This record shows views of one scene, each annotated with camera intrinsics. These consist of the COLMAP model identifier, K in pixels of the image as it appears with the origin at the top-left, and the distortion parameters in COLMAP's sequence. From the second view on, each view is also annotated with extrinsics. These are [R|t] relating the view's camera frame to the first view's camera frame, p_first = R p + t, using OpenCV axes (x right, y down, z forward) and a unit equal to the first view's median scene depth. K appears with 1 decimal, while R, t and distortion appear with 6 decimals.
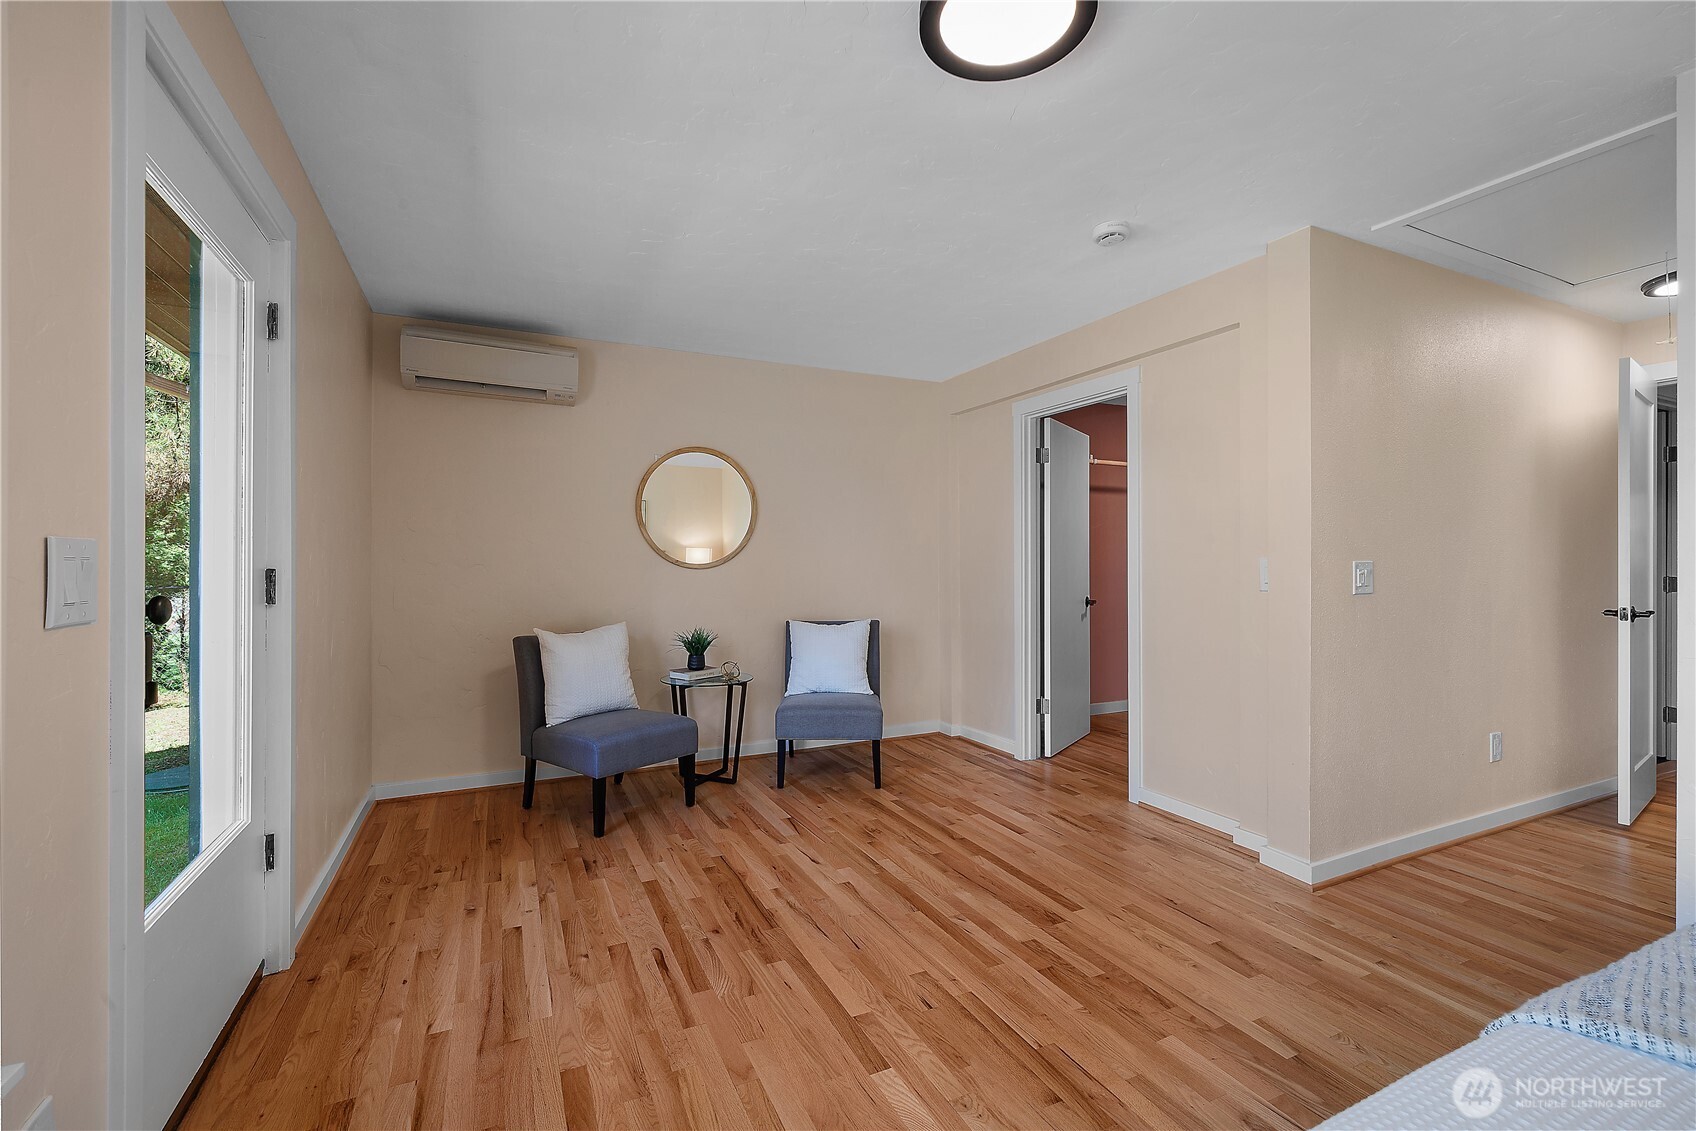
lens RADIAL K [[718.1, 0, 843.9], [0, 718.1, 563.7], [0, 0, 1]] dist [0.001241, 0.000108]
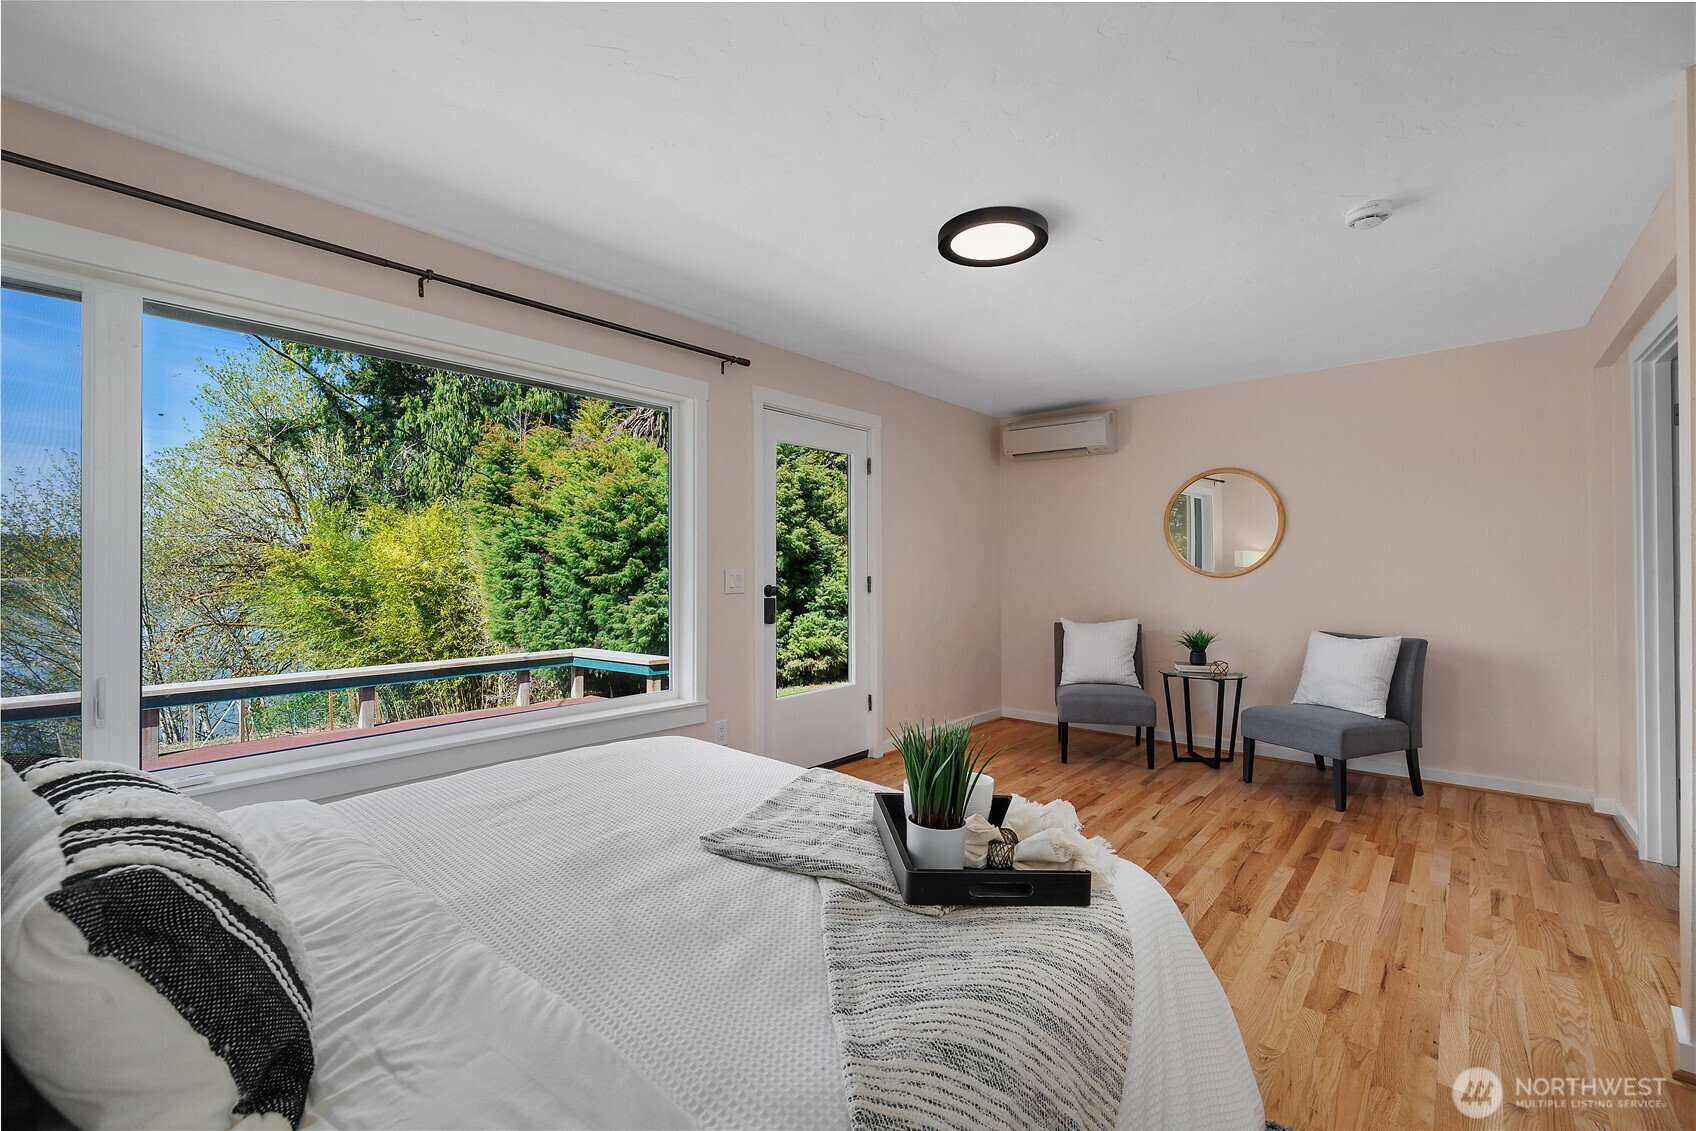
lens RADIAL K [[718.1, 0, 843.9], [0, 718.1, 563.7], [0, 0, 1]] dist [0.001241, 0.000108]
pose [[0.392087, -0.005922, -0.919909, 0.816217], [0.002556, 0.999982, -0.005348, -0.012316], [0.919924, -0.000254, 0.392096, 0.031629]]
